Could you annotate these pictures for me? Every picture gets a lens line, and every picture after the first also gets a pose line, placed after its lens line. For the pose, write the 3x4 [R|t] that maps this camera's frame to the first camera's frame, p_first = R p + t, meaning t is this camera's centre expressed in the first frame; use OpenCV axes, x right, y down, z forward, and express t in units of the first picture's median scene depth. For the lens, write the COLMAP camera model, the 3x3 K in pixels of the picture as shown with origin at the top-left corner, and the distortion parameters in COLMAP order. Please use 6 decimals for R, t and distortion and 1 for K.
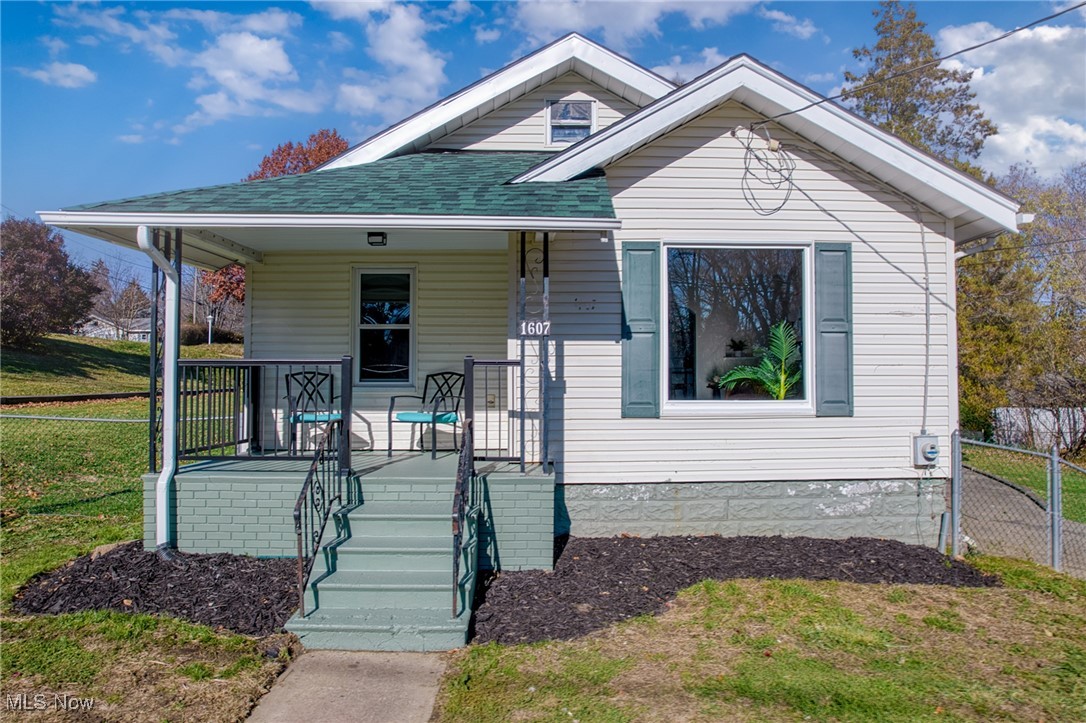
lens RADIAL K [[704.3, 0, 541.3], [0, 704.3, 362.0], [0, 0, 1]] dist [-0.050504, -0.001176]
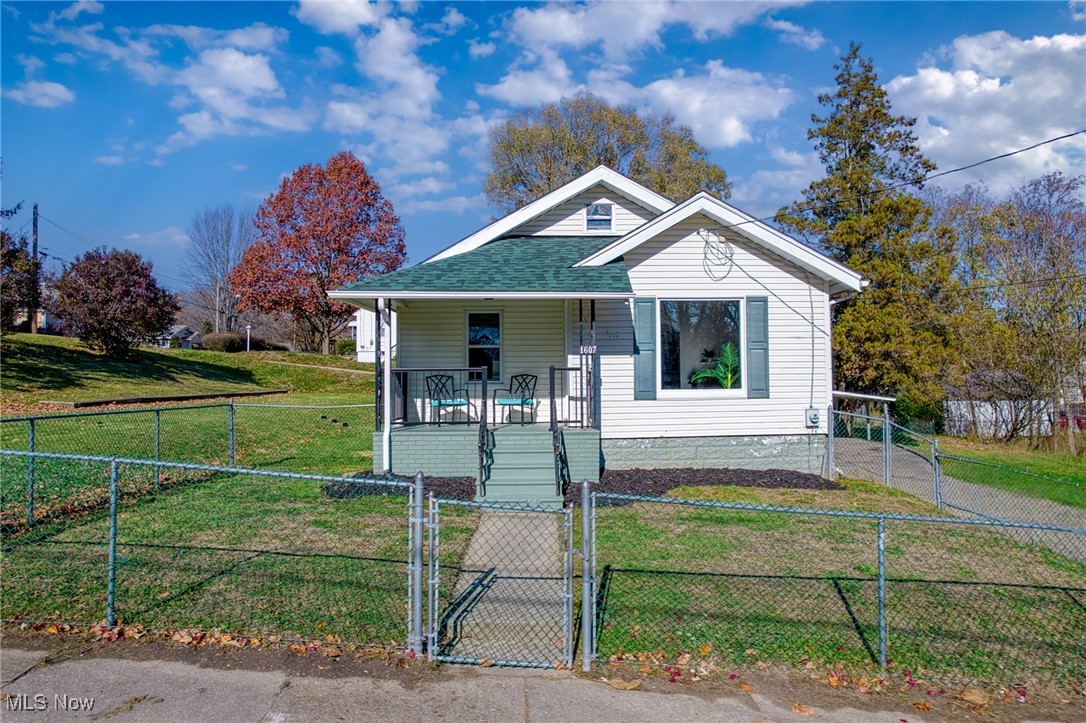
lens RADIAL K [[708.7, 0, 543.3], [0, 708.7, 361.3], [0, 0, 1]] dist [-0.047414, -0.001071]
pose [[0.999885, -0.008900, 0.012309, -0.127774], [0.008942, 0.999954, -0.003353, -0.011290], [-0.012279, 0.003462, 0.999919, -0.722651]]
